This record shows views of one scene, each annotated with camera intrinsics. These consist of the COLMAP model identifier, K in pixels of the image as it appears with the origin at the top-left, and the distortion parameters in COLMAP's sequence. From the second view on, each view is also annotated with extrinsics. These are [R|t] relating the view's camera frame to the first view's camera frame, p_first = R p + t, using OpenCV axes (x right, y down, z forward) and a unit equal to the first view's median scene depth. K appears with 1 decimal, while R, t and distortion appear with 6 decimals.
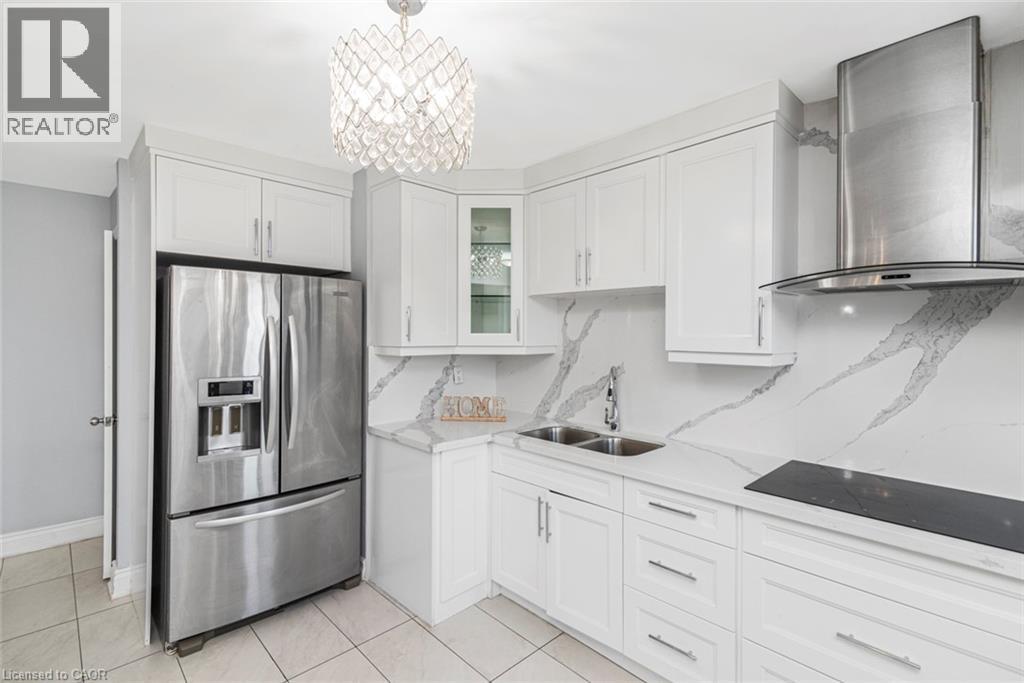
lens RADIAL K [[470.1, 0, 515.0], [0, 470.1, 333.7], [0, 0, 1]] dist [0.015111, -0.000287]
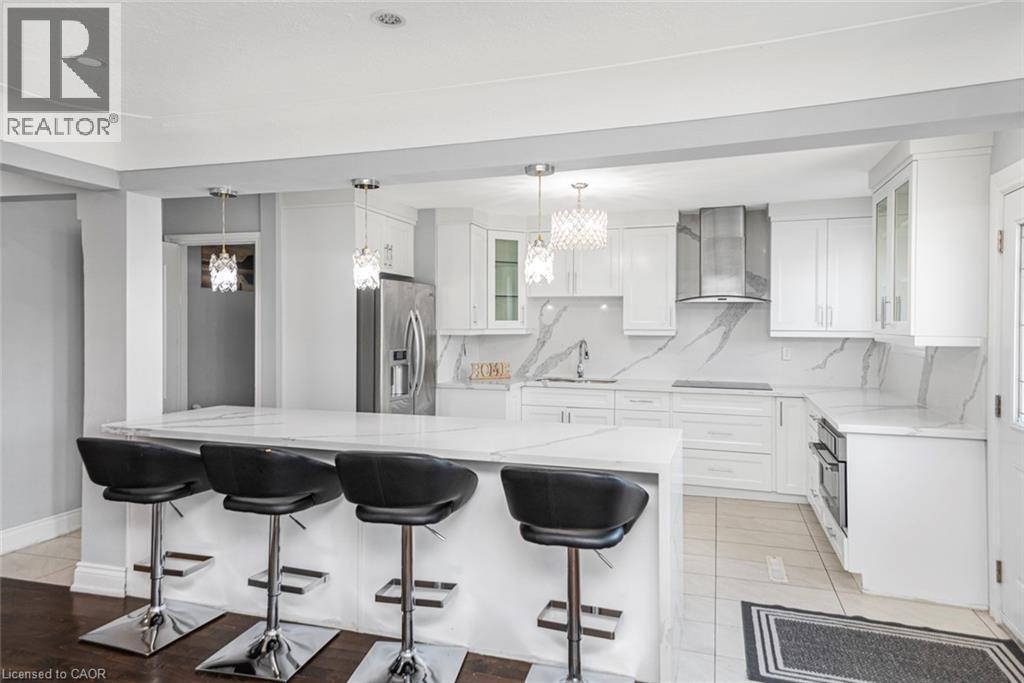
lens RADIAL K [[609.9, 0, 520.9], [0, 609.9, 319.6], [0, 0, 1]] dist [0.059961, 0.000373]
pose [[0.883903, -0.000923, 0.467670, -1.052136], [0.000809, 1.000000, 0.000445, -0.004989], [-0.467670, -0.000015, 0.883903, -0.882261]]
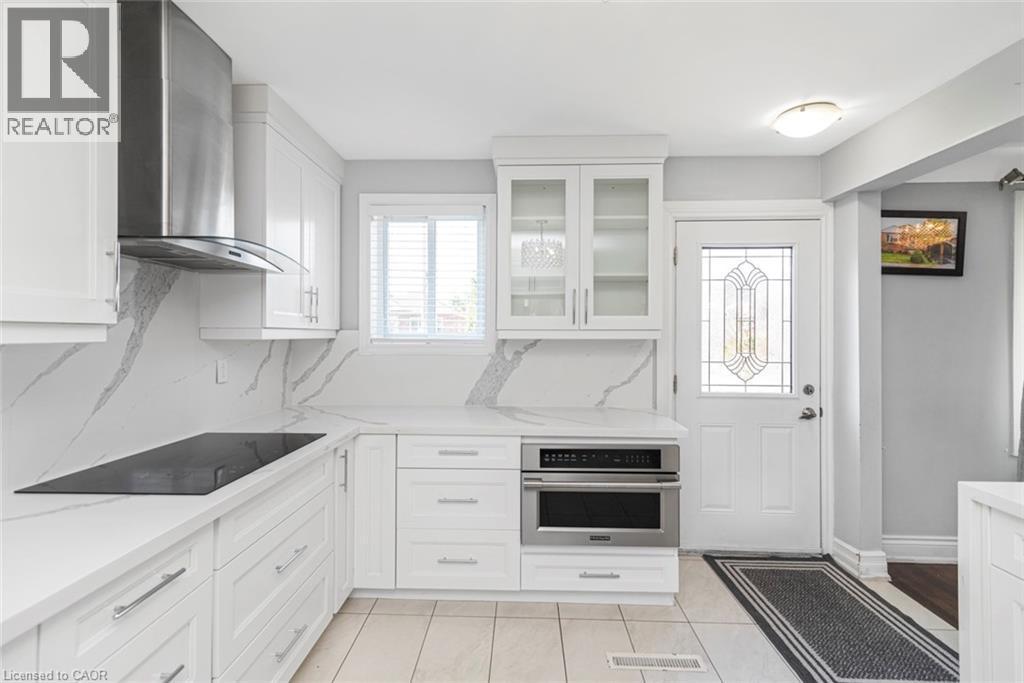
lens RADIAL K [[470.1, 0, 509.1], [0, 470.1, 331.8], [0, 0, 1]] dist [0.015111, -0.000287]
pose [[-0.691819, -0.004217, 0.722058, -0.274973], [-0.008067, 0.999966, -0.001890, 0.036780], [-0.722026, -0.007132, -0.691830, 0.769534]]
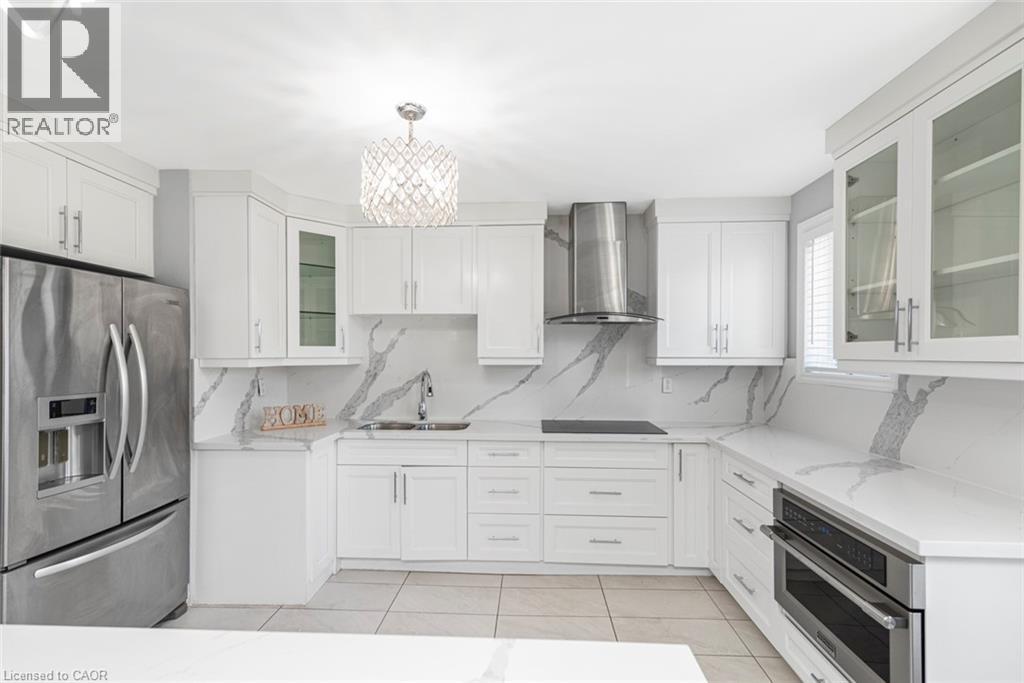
lens RADIAL K [[470.1, 0, 506.3], [0, 470.1, 352.4], [0, 0, 1]] dist [0.015111, -0.000287]
pose [[0.740004, -0.003176, 0.672595, -0.524837], [0.002892, 0.999995, 0.001540, 0.015062], [-0.672597, 0.000806, 0.740009, -0.141556]]
